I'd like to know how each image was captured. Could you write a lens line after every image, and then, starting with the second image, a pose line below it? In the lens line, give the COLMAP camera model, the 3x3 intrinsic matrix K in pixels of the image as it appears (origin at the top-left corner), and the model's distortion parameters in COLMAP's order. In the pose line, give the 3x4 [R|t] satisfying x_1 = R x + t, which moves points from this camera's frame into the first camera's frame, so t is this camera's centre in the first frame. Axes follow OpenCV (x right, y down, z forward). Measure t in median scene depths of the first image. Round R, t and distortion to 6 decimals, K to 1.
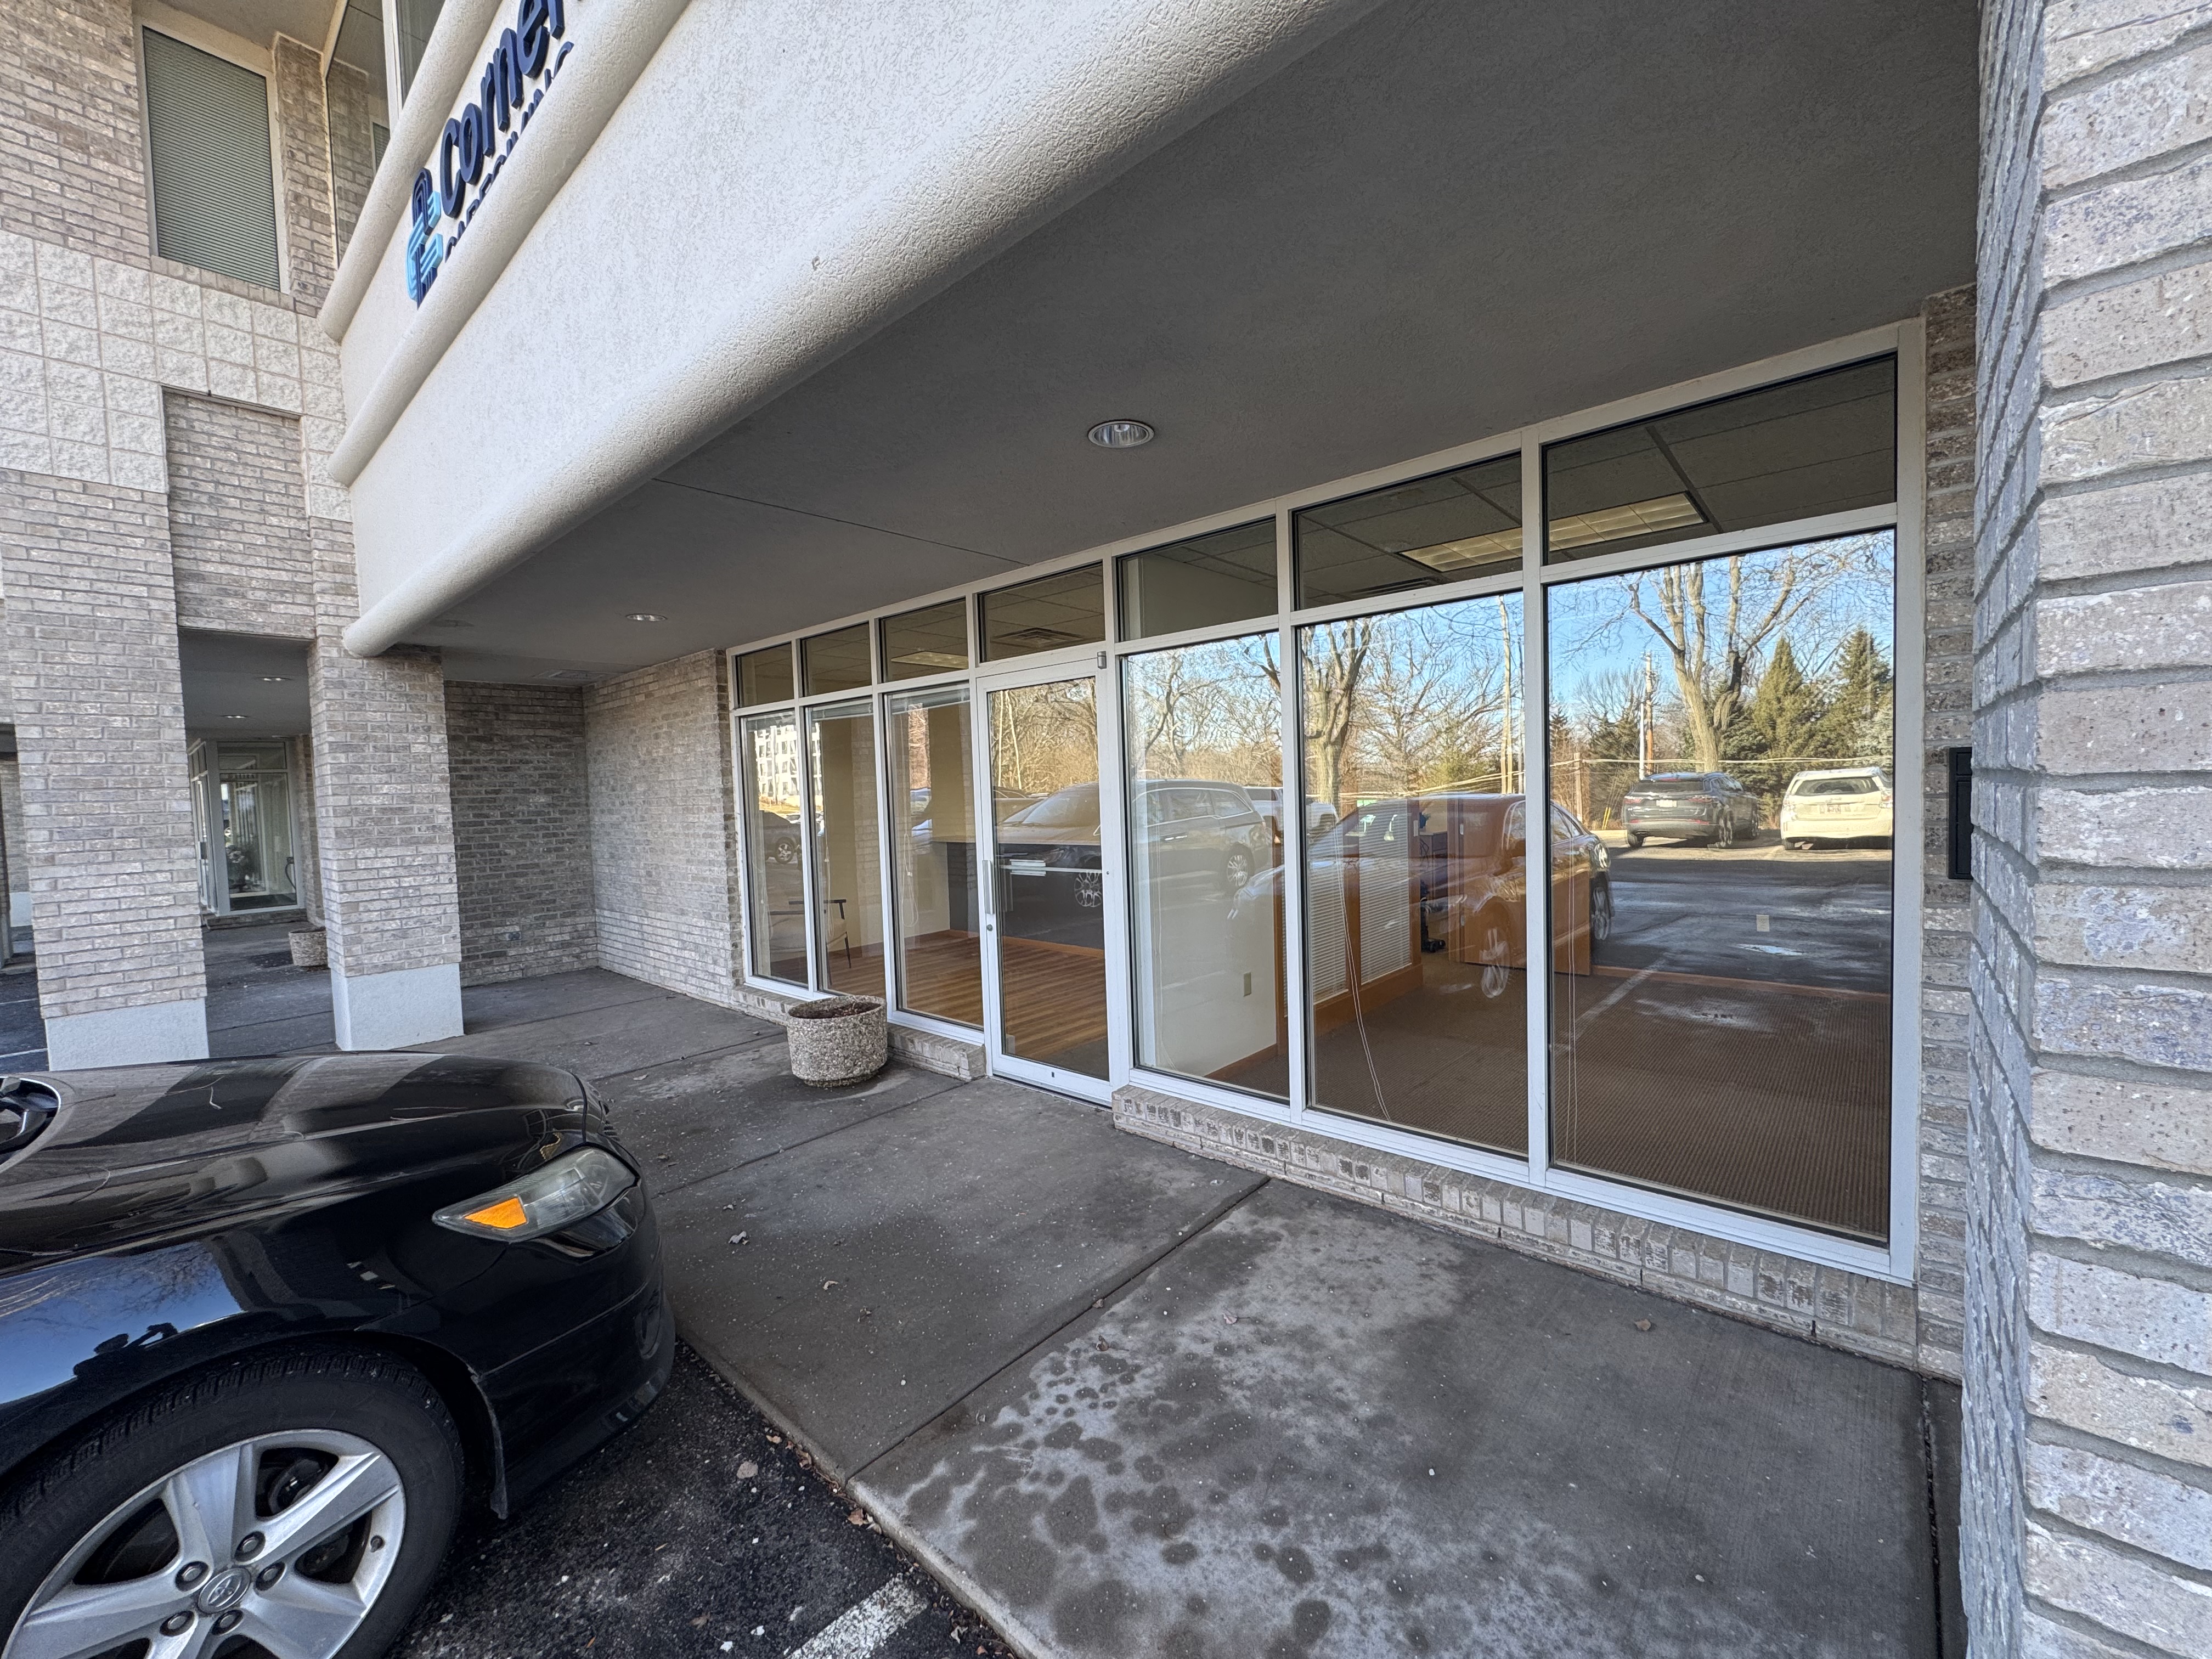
lens RADIAL K [[880.2, 0, 1114.7], [0, 880.2, 833.3], [0, 0, 1]] dist [0.000599, 0.000339]
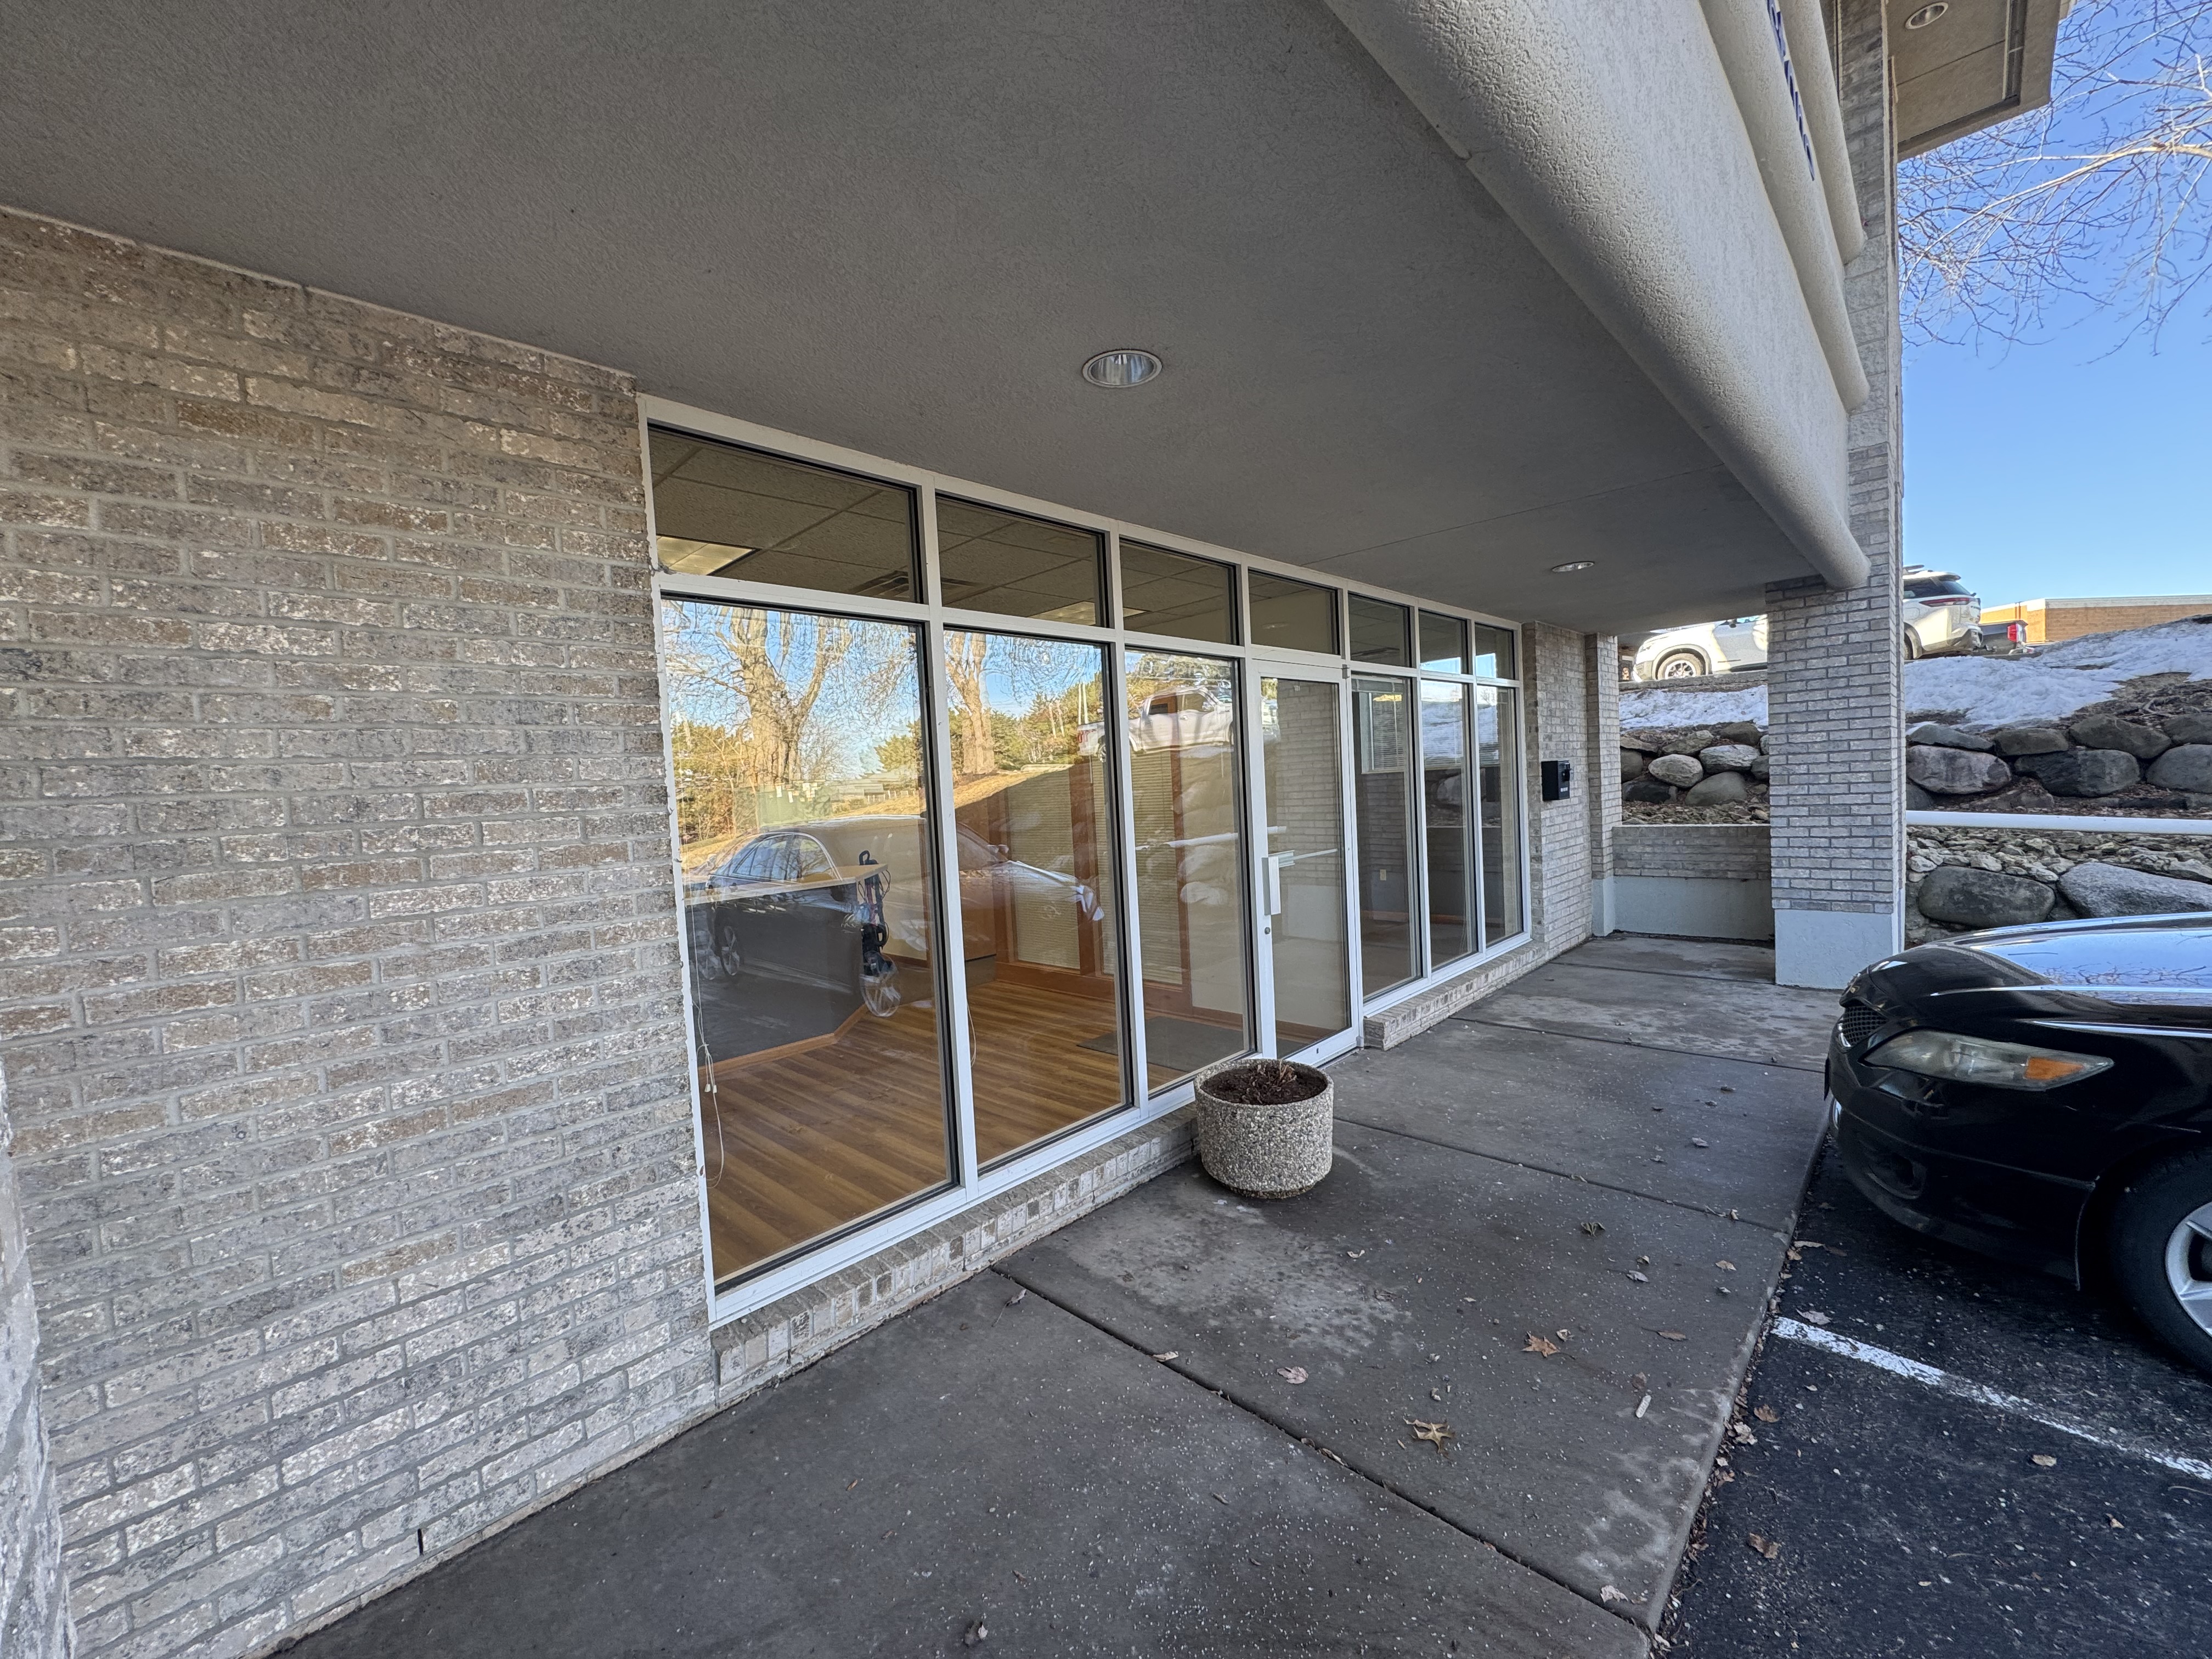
lens RADIAL K [[880.2, 0, 1115.3], [0, 880.2, 826.4], [0, 0, 1]] dist [0.000599, 0.000339]
pose [[0.040105, -0.032299, 0.998673, -1.616608], [0.087838, 0.995722, 0.028676, -0.063620], [-0.995327, 0.086572, 0.042771, 1.684565]]
